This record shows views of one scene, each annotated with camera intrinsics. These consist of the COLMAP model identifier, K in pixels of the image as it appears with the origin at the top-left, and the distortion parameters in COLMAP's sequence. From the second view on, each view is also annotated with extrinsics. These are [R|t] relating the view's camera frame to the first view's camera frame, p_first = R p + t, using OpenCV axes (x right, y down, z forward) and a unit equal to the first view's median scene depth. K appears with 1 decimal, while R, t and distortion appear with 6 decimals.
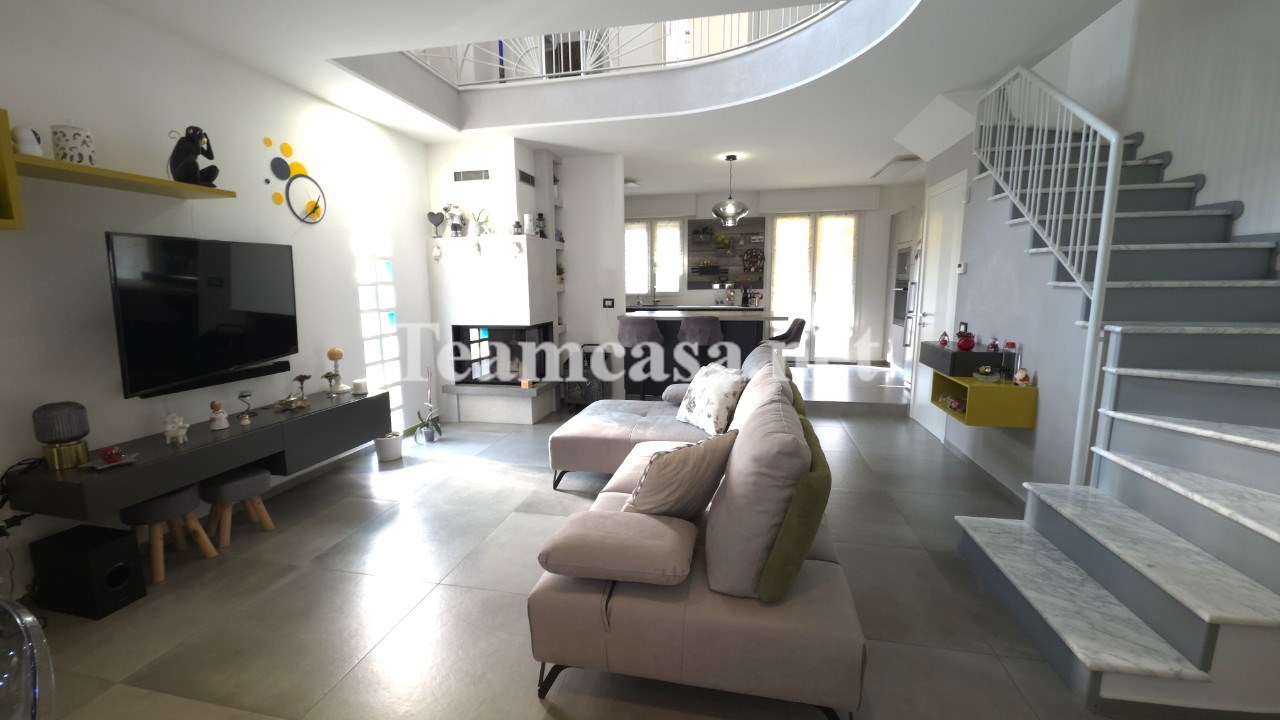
lens RADIAL K [[505.7, 0, 629.5], [0, 505.7, 366.1], [0, 0, 1]] dist [-0.008773, -0.001441]
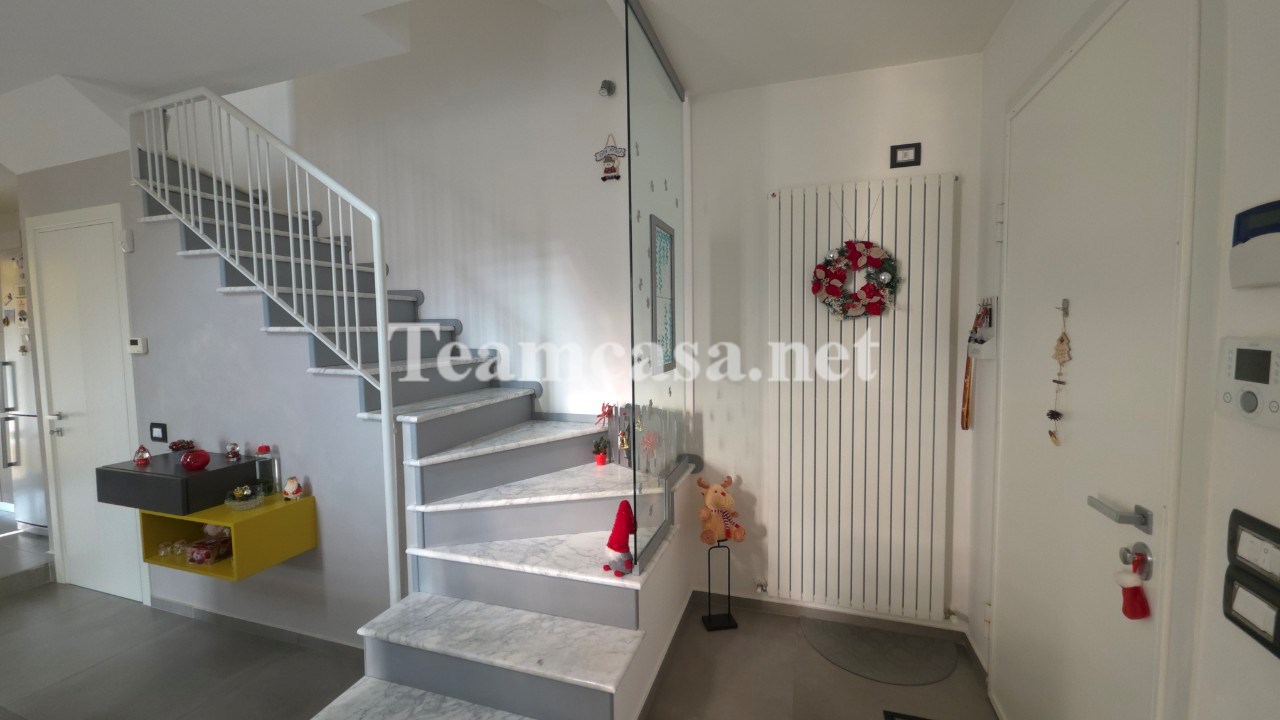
lens RADIAL K [[509.2, 0, 634.1], [0, 509.2, 360.7], [0, 0, 1]] dist [-0.001495, -0.001679]
pose [[0.104499, -0.050886, 0.993222, 0.054162], [0.175186, 0.984016, 0.031983, -0.090840], [-0.978974, 0.170656, 0.111743, 0.309248]]
